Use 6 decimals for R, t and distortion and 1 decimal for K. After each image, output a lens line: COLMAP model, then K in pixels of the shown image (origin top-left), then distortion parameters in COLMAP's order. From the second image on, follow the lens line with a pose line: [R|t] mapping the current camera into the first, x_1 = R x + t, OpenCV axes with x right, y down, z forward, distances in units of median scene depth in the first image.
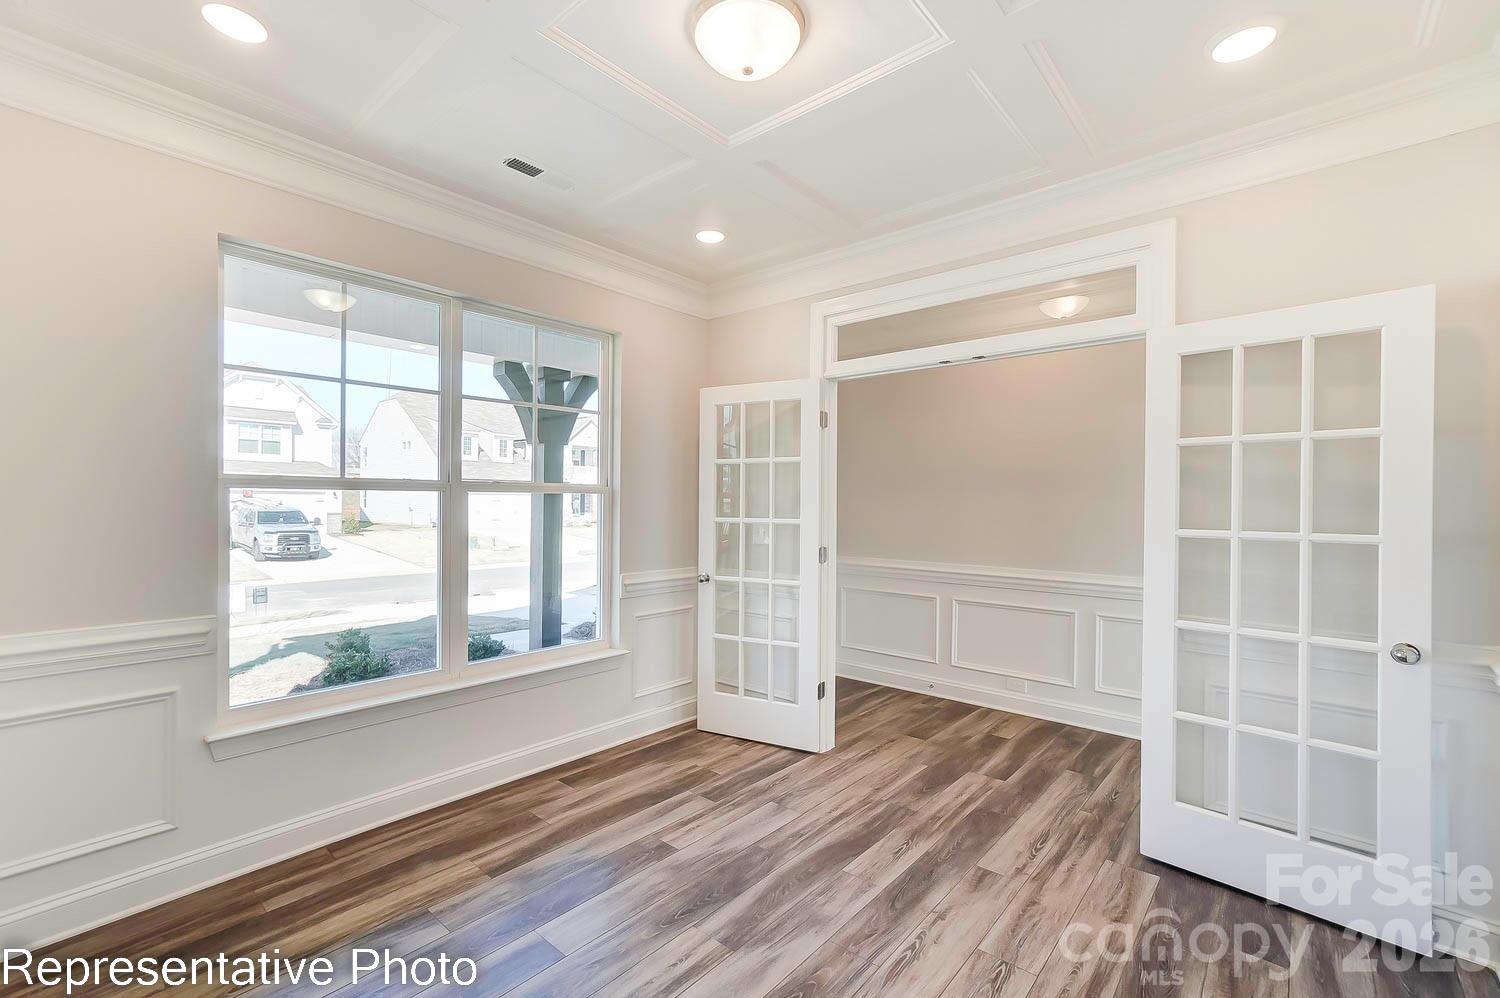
lens RADIAL K [[650.6, 0, 725.4], [0, 650.6, 496.8], [0, 0, 1]] dist [0.013656, 0.000313]
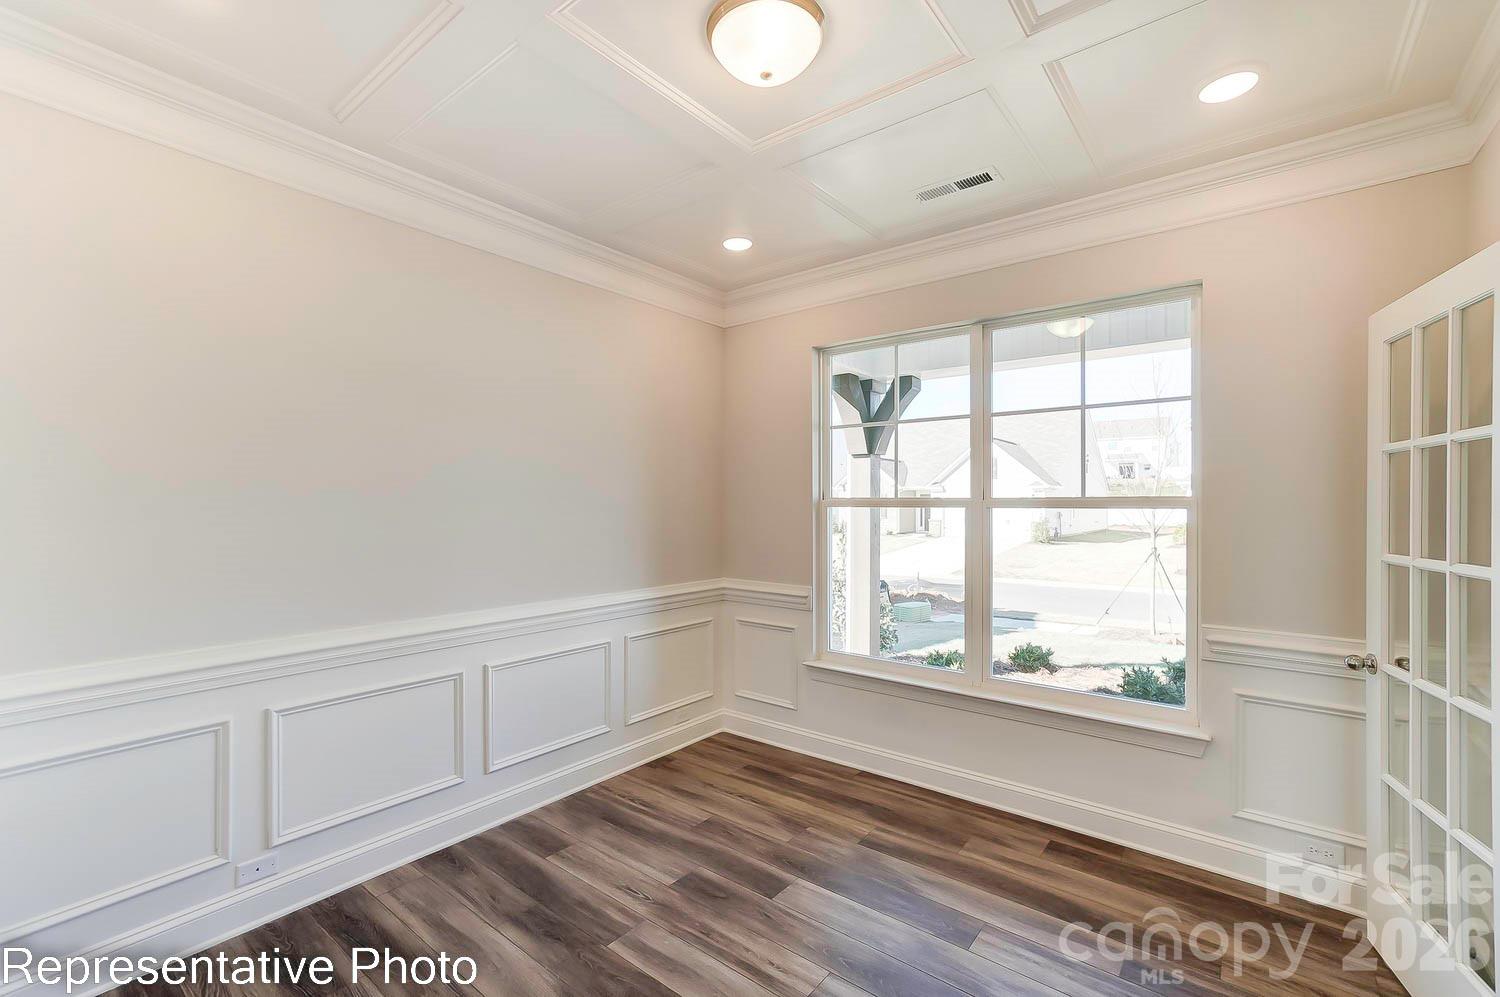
lens RADIAL K [[649.9, 0, 739.2], [0, 649.9, 499.5], [0, 0, 1]] dist [-0.002486, 0.000411]
pose [[0.059350, -0.016609, -0.998099, 0.622724], [0.005503, 0.999852, -0.016311, -0.006711], [0.998222, -0.004524, 0.059433, 0.573346]]
